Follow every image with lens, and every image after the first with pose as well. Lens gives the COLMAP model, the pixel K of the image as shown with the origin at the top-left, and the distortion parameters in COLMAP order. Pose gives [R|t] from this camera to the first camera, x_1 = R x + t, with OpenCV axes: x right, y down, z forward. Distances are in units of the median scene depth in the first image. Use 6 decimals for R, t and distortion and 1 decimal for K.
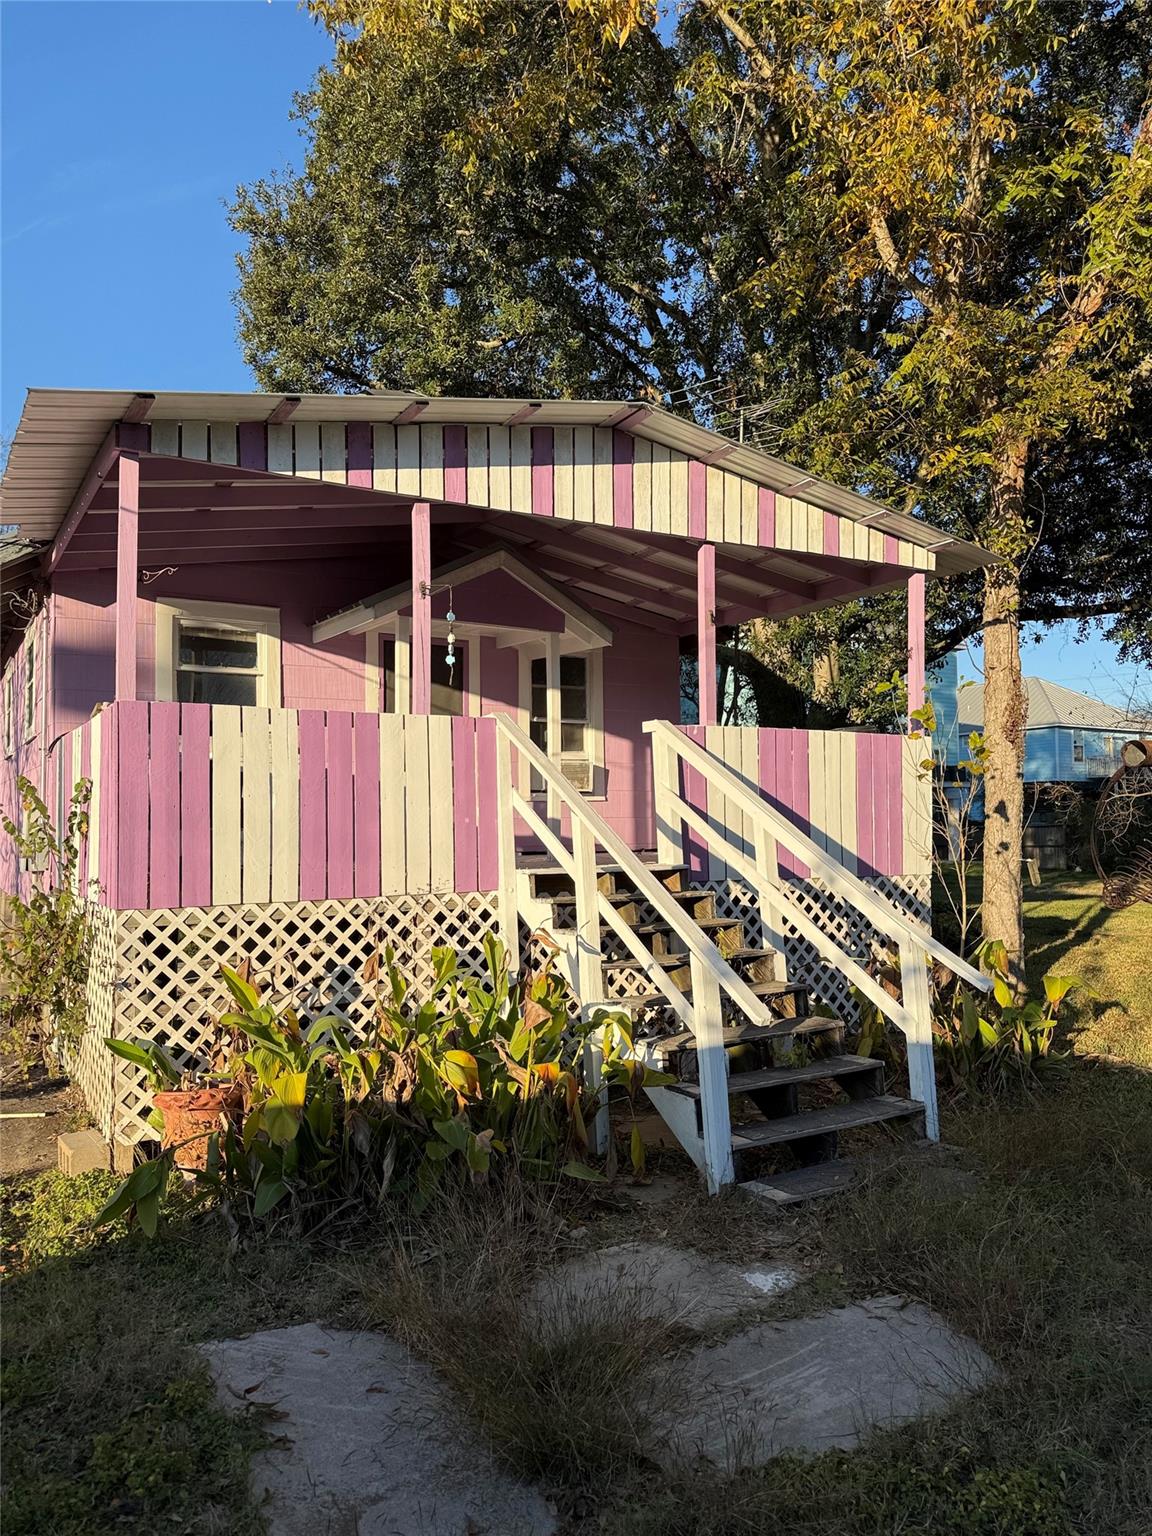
lens RADIAL K [[1075.4, 0, 590.8], [0, 1075.4, 775.5], [0, 0, 1]] dist [0.071501, -0.062065]
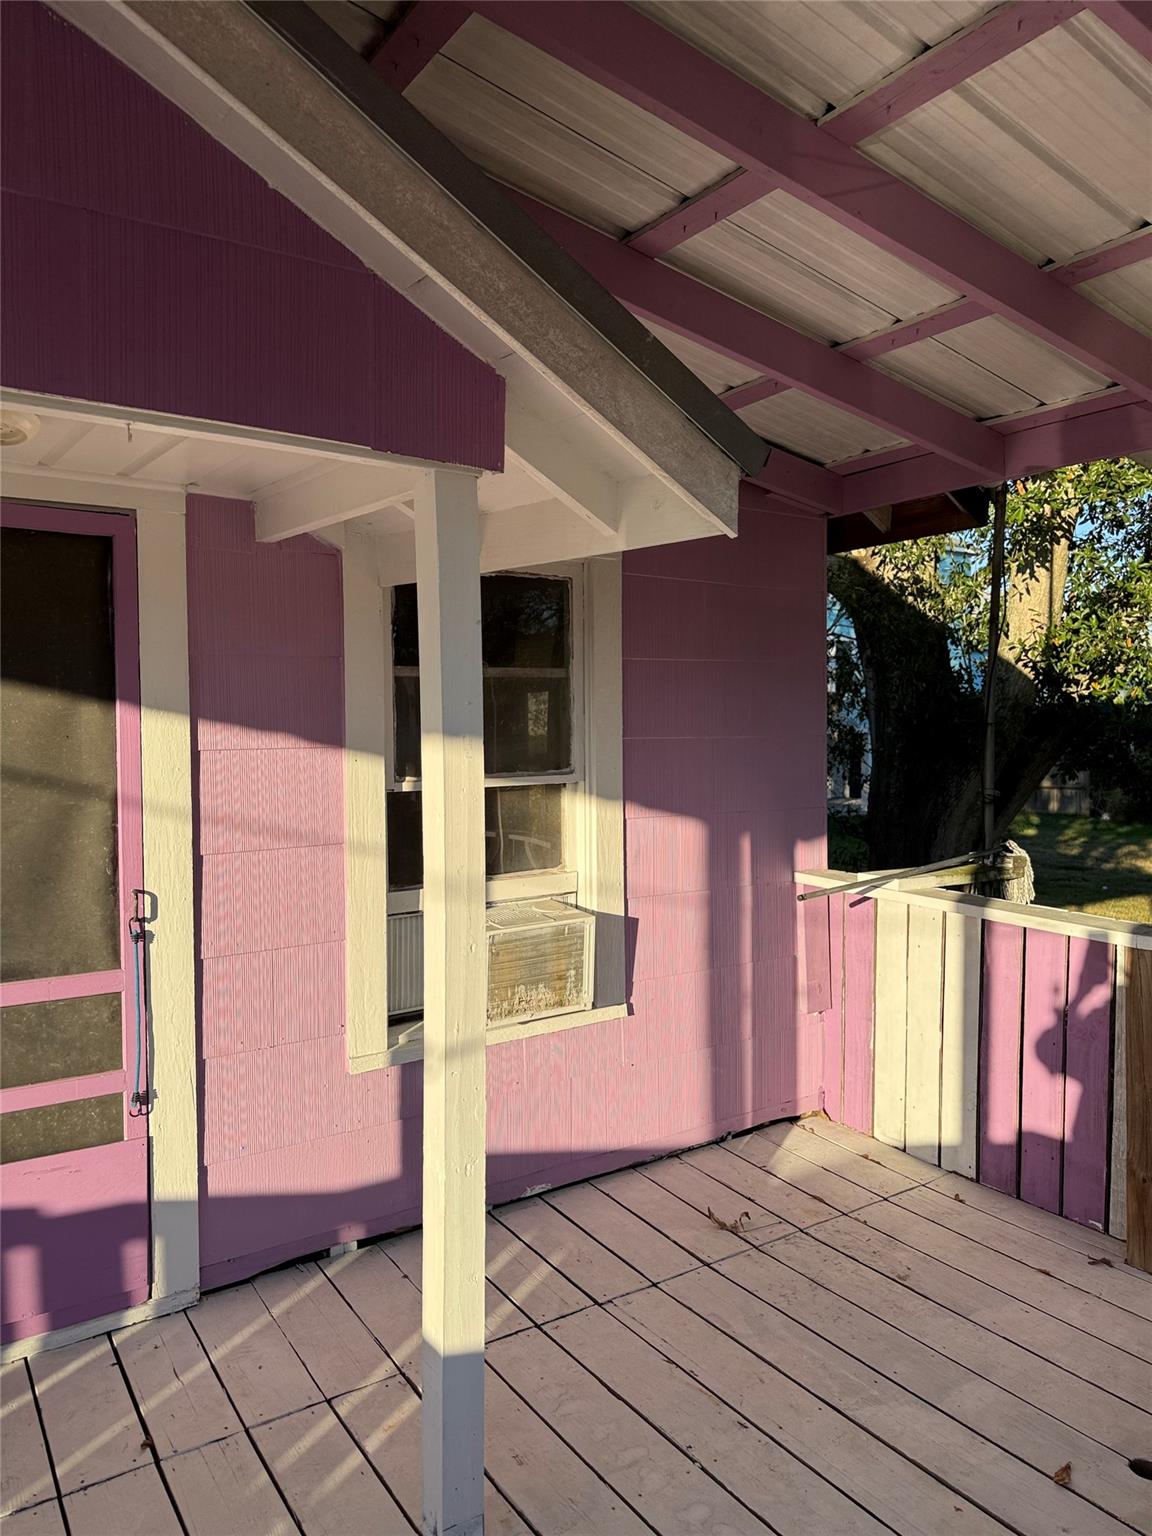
lens RADIAL K [[1061.5, 0, 574.8], [0, 1061.5, 734.5], [0, 0, 1]] dist [-0.001624, -0.033358]
pose [[0.999062, -0.005250, 0.042994, -0.023316], [0.003004, 0.998634, 0.052155, -0.111854], [-0.043209, -0.051977, 0.997713, 0.972464]]
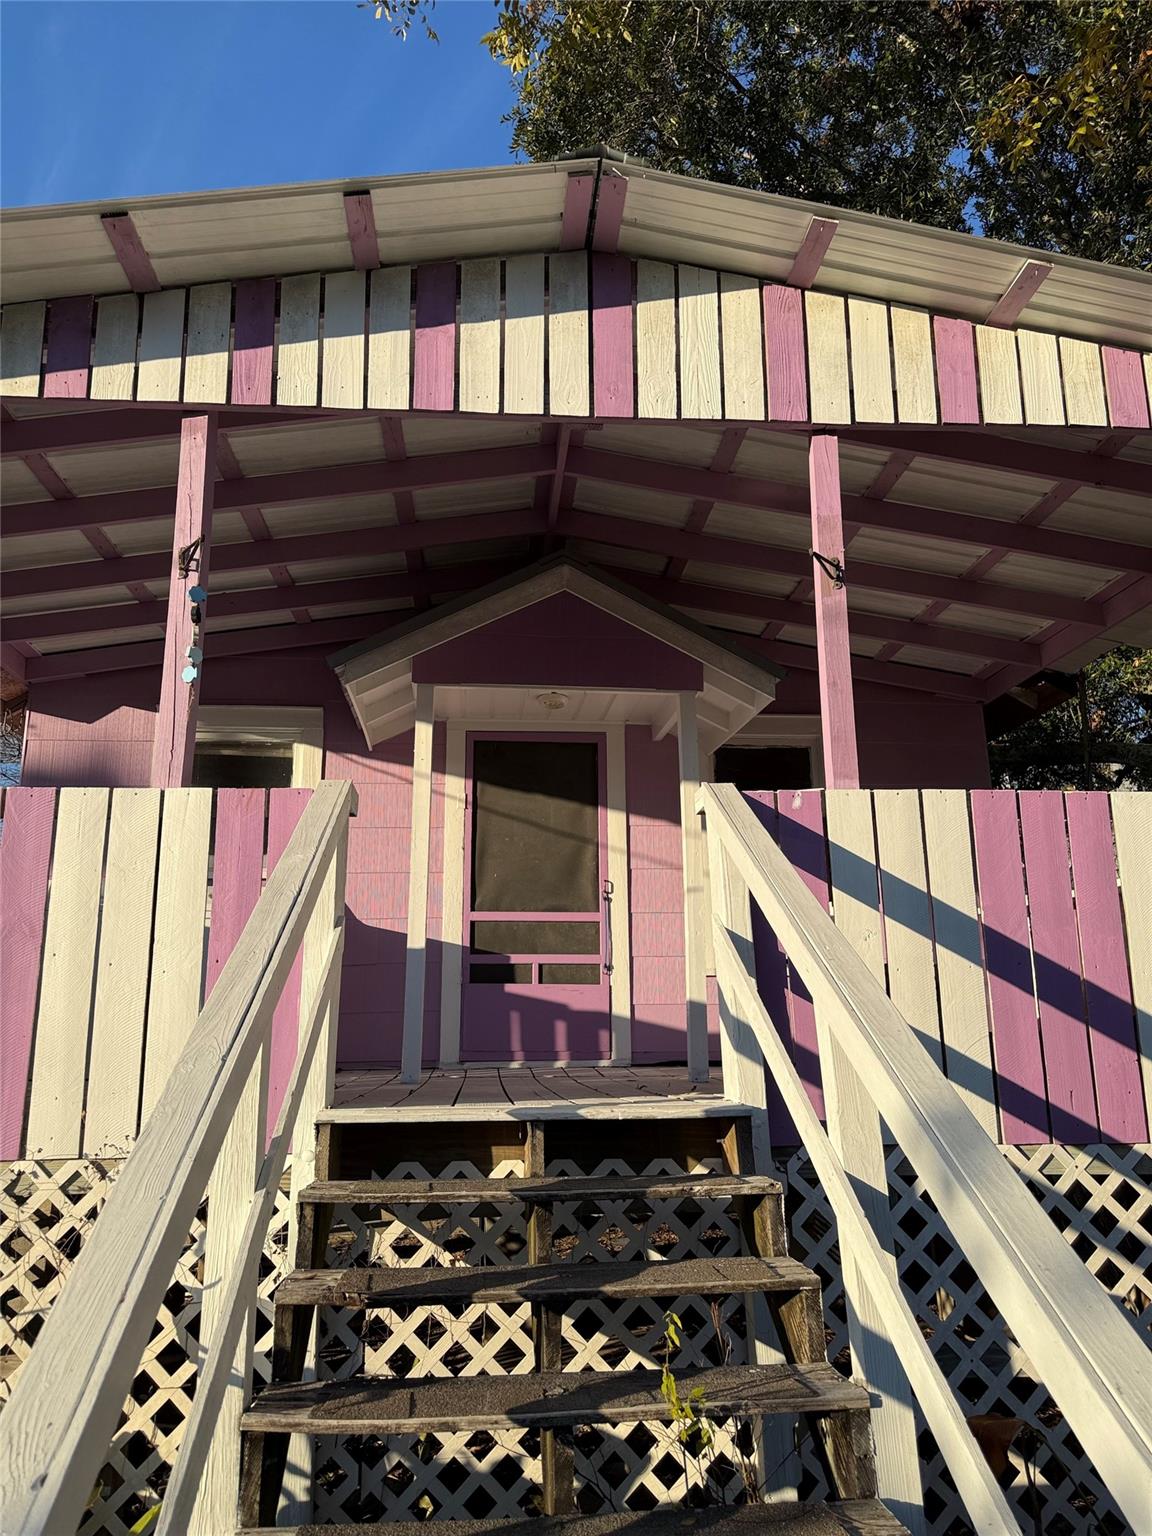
lens RADIAL K [[1038.9, 0, 572.9], [0, 1038.9, 760.8], [0, 0, 1]] dist [-0.001757, -0.000113]
pose [[0.894618, -0.106292, -0.434004, 0.199937], [0.020710, 0.980114, -0.197349, 0.028025], [0.446351, 0.167564, 0.879030, 0.555319]]
